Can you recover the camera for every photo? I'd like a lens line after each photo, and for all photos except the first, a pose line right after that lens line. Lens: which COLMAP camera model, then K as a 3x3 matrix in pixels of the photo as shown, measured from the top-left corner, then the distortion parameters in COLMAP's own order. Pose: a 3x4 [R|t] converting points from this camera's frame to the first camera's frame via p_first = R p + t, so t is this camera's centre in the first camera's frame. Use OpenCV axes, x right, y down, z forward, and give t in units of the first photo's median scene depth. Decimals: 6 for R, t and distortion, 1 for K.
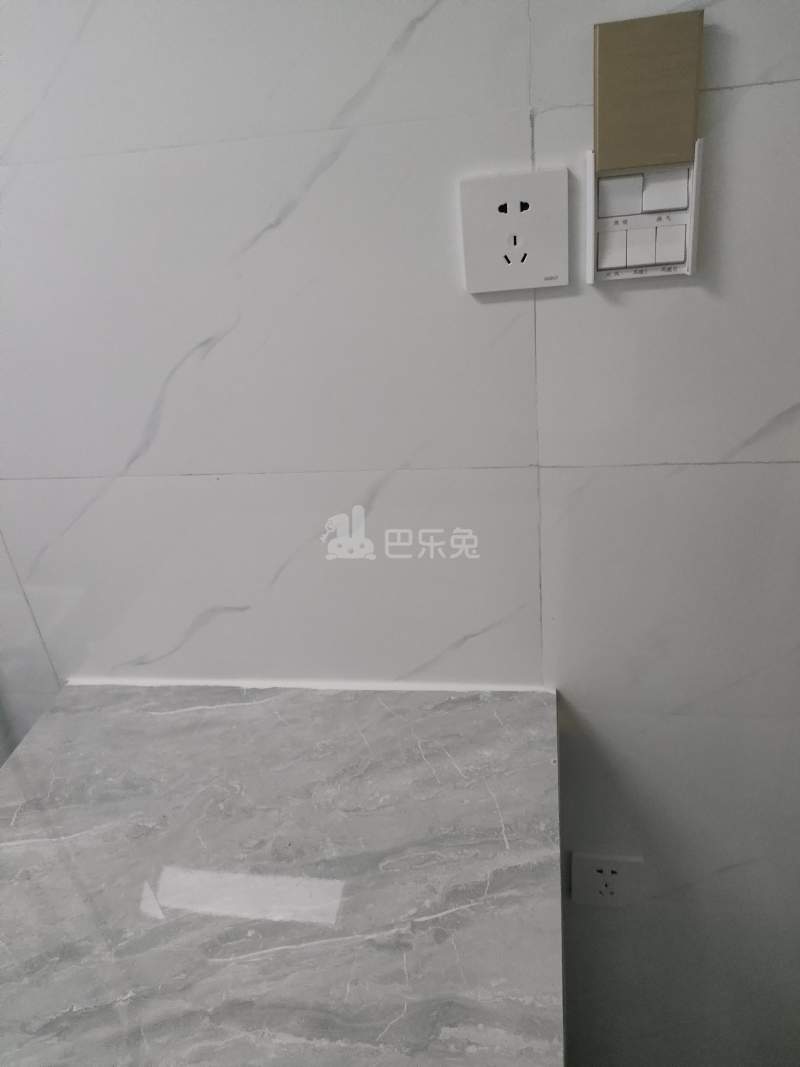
lens RADIAL K [[799.2, 0, 399.4], [0, 799.2, 532.2], [0, 0, 1]] dist [0.009530, 0.001161]
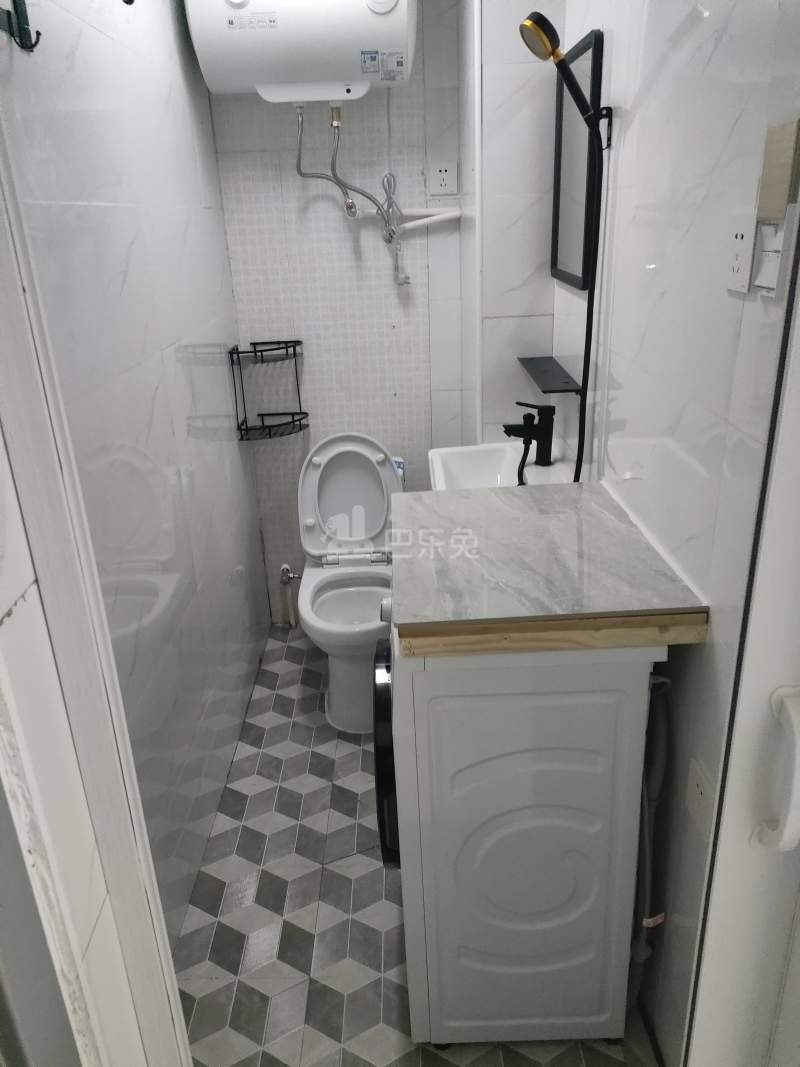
lens RADIAL K [[799.2, 0, 401.1], [0, 799.2, 534.6], [0, 0, 1]] dist [0.009530, 0.001161]
pose [[0.191442, 0.462316, -0.865803, 1.515792], [-0.461834, 0.820795, 0.336164, -0.139680], [0.866060, 0.335501, 0.370648, 0.044375]]
